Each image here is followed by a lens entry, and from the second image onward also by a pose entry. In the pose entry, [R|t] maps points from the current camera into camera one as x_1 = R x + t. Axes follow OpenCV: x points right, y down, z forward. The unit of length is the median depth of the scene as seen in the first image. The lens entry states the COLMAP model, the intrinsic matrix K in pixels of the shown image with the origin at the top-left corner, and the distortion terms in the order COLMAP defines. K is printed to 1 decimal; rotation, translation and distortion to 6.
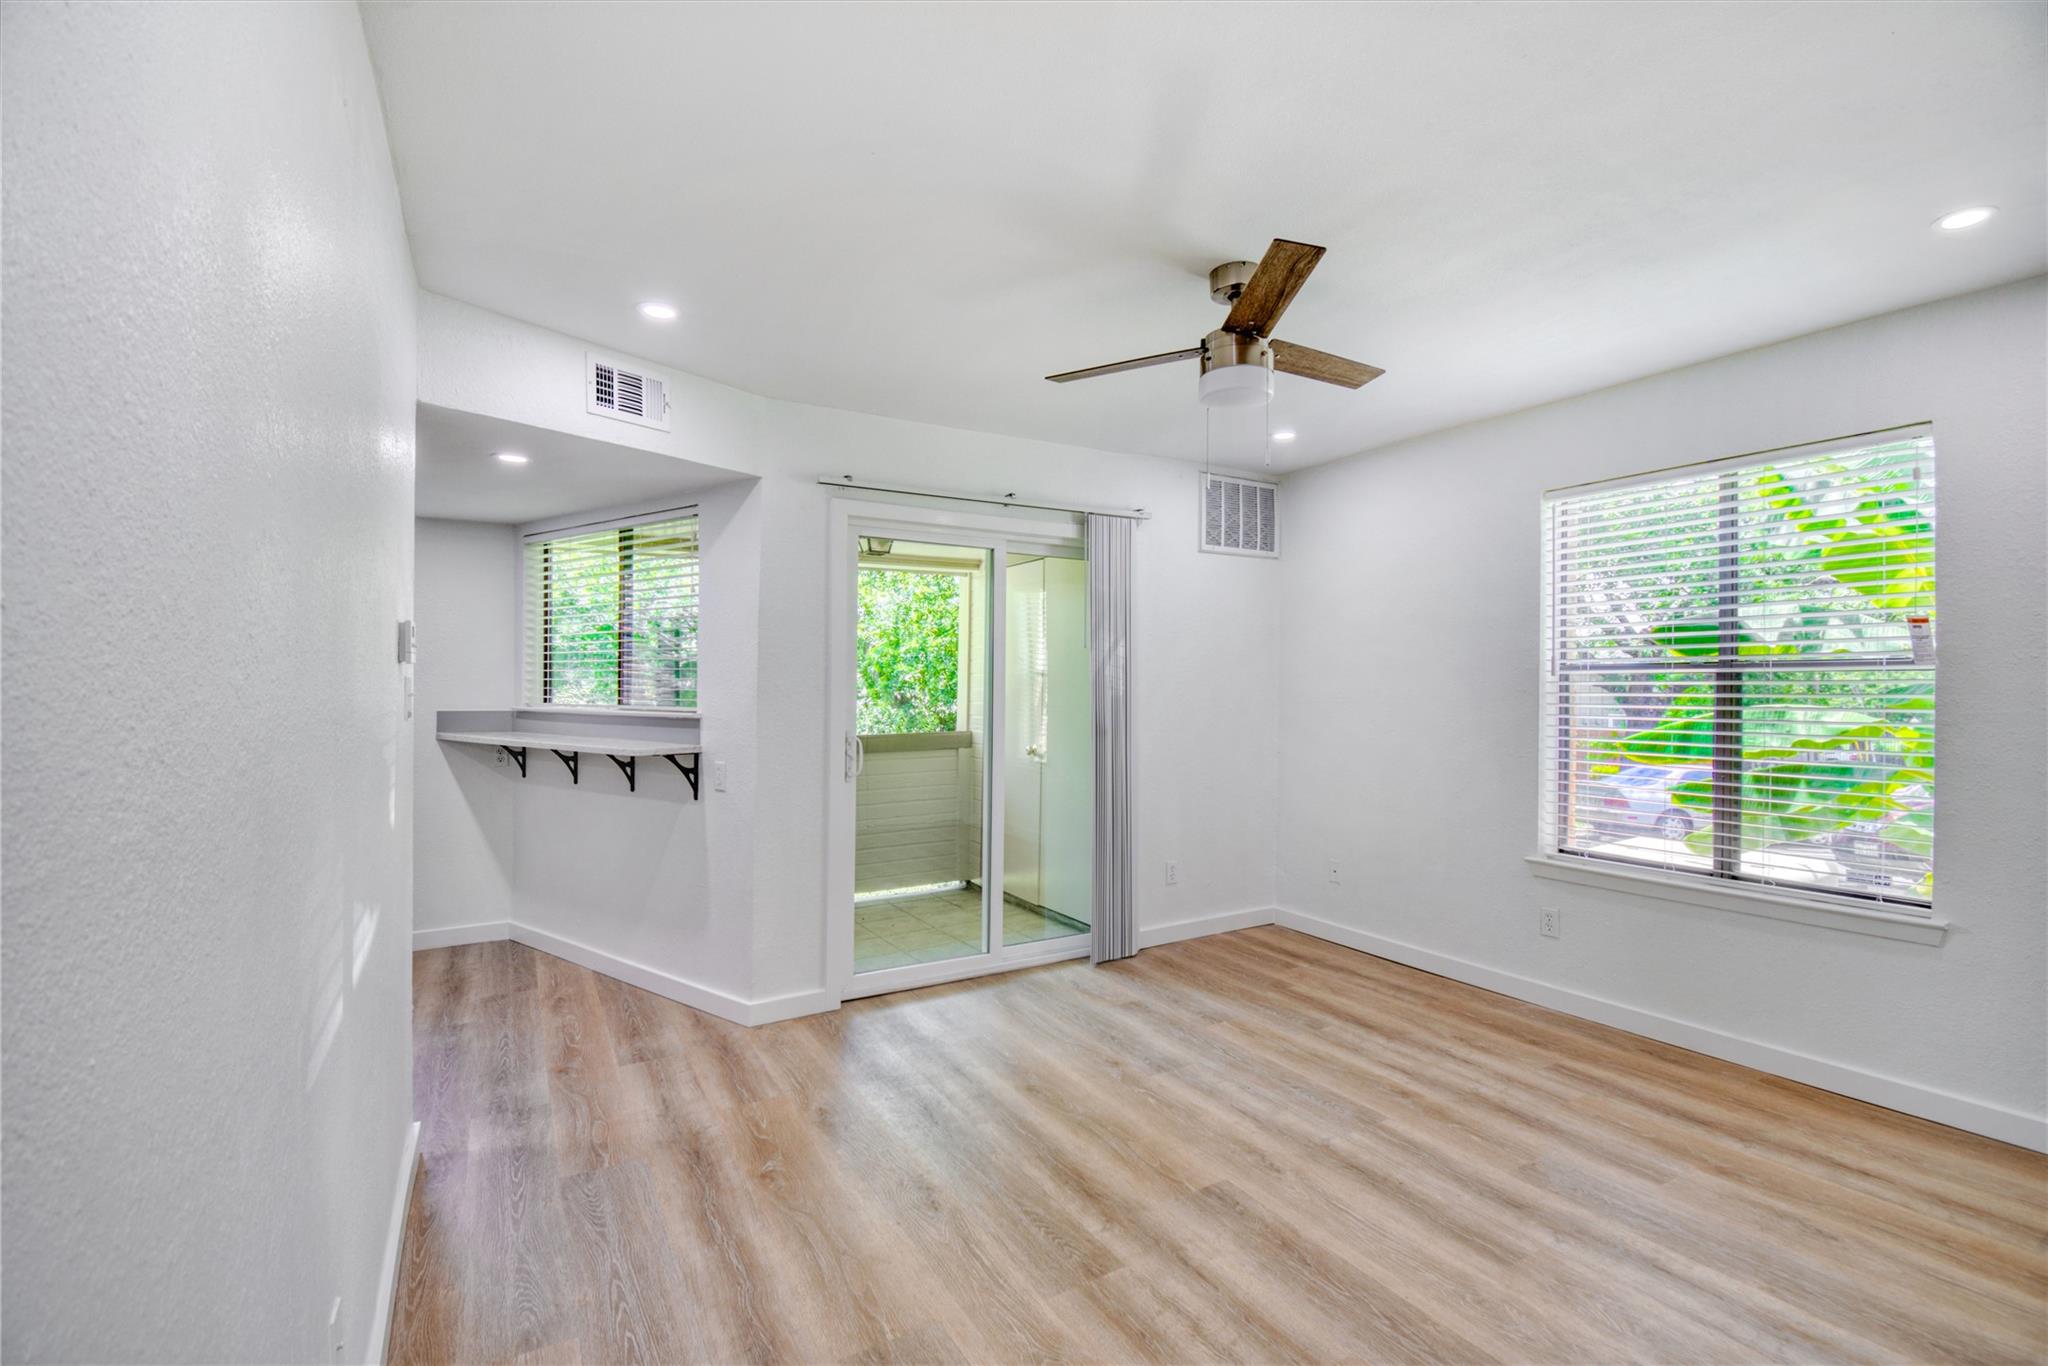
lens RADIAL K [[900.1, 0, 1026.6], [0, 900.1, 690.8], [0, 0, 1]] dist [0.018865, -0.016873]
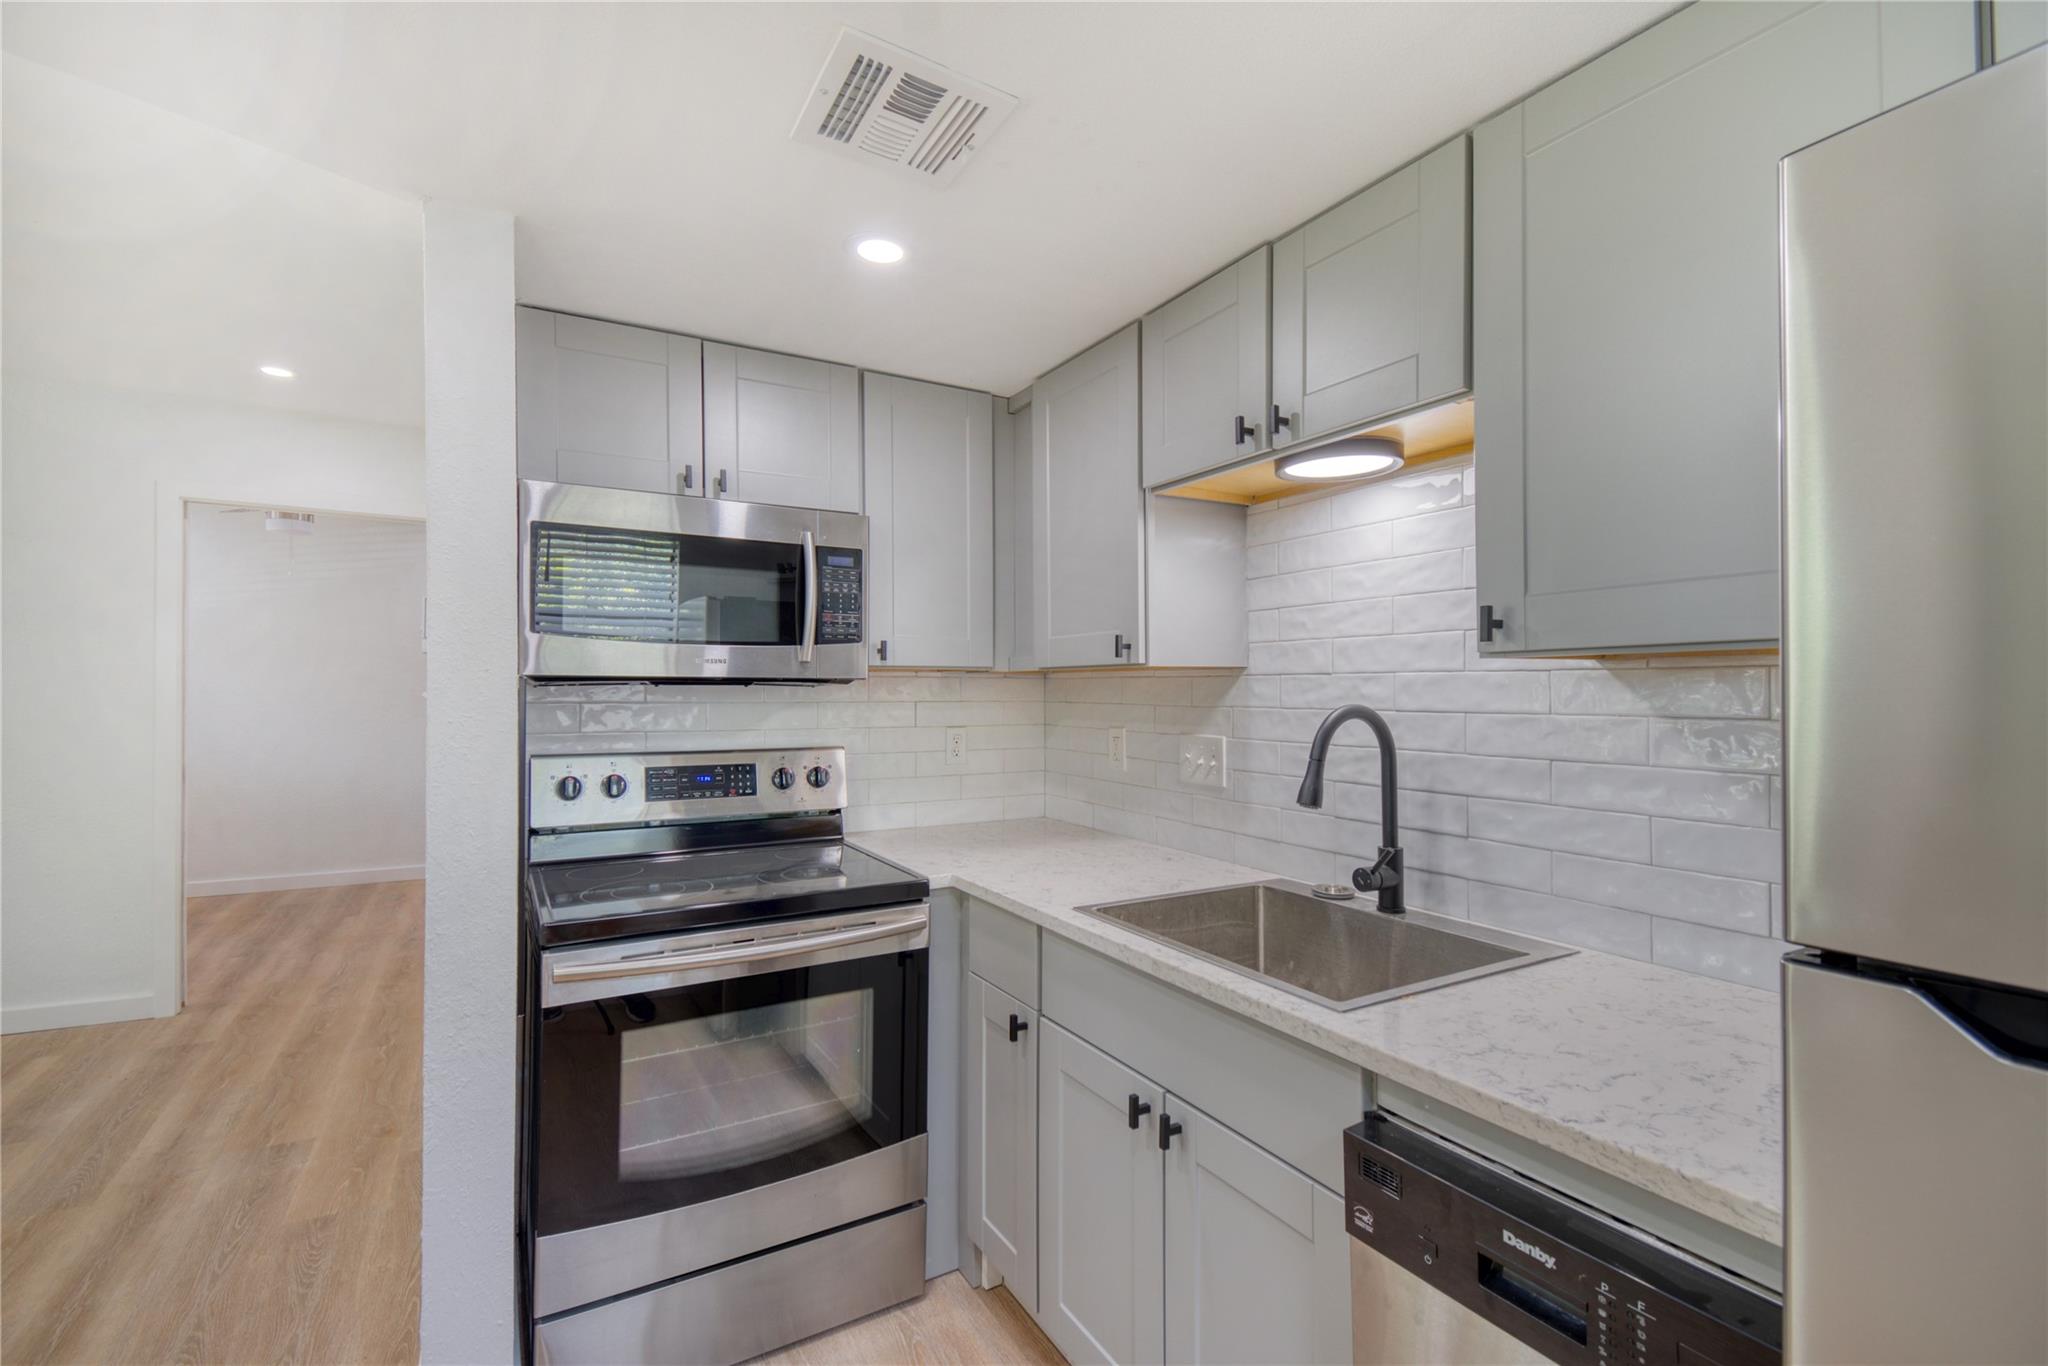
lens RADIAL K [[900.1, 0, 1018.2], [0, 900.1, 680.3], [0, 0, 1]] dist [0.018865, -0.016873]
pose [[-0.999979, -0.006281, 0.001416, -0.811355], [-0.006287, 0.999973, -0.003734, -0.004971], [-0.001392, -0.003743, -0.999992, 1.210671]]
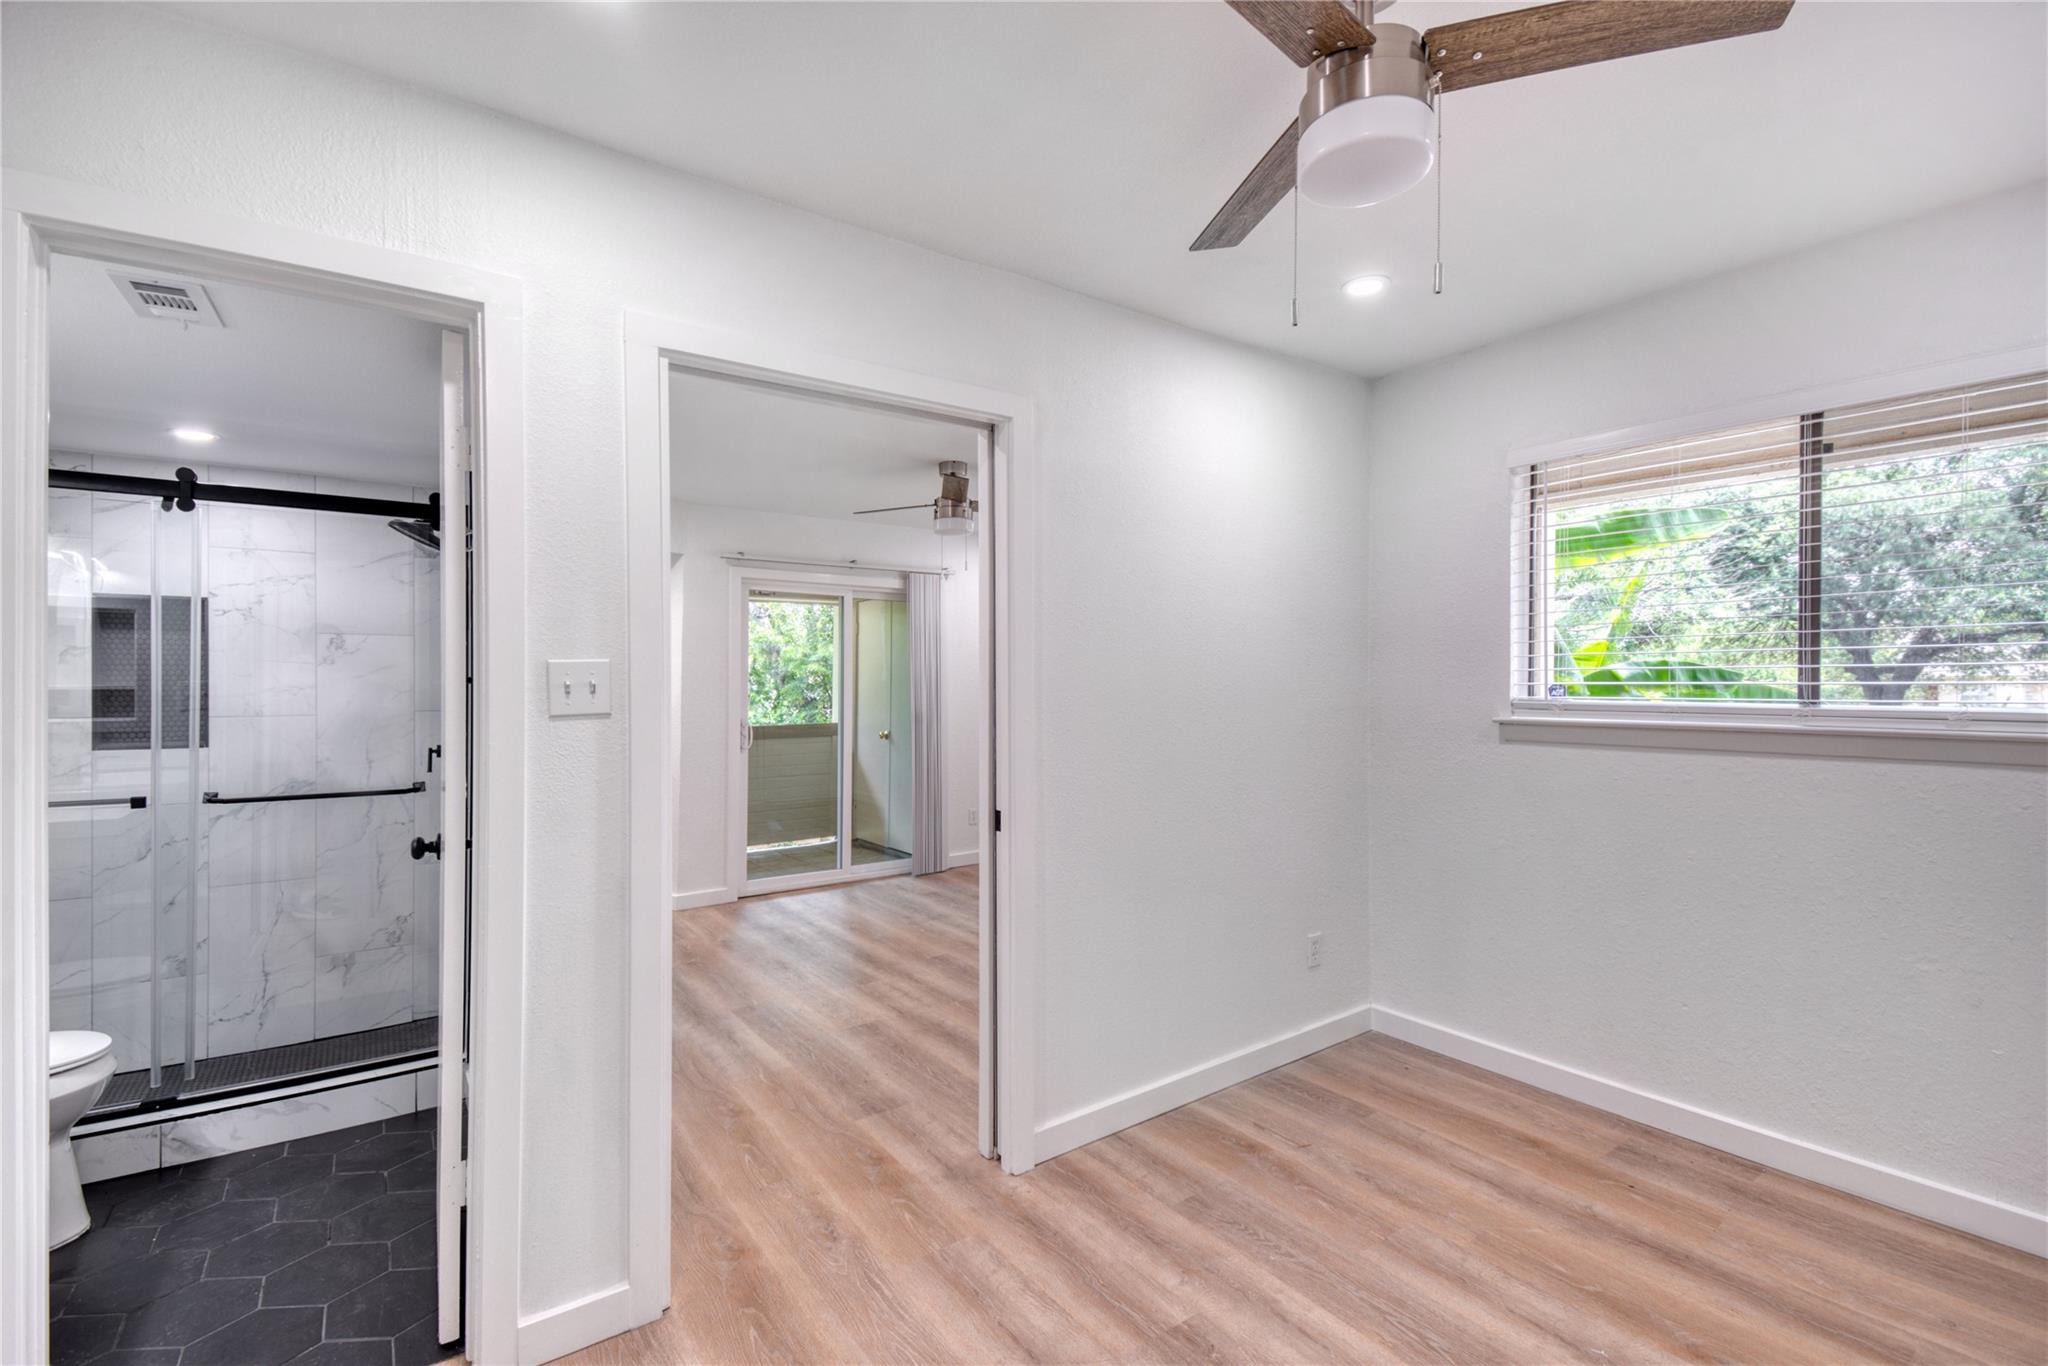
lens RADIAL K [[900.1, 0, 1030.6], [0, 900.1, 692.3], [0, 0, 1]] dist [0.018865, -0.016873]
pose [[0.995003, -0.004480, 0.099748, 0.150276], [0.004272, 0.999988, 0.002300, -0.001849], [-0.099757, -0.001863, 0.995010, -0.624664]]
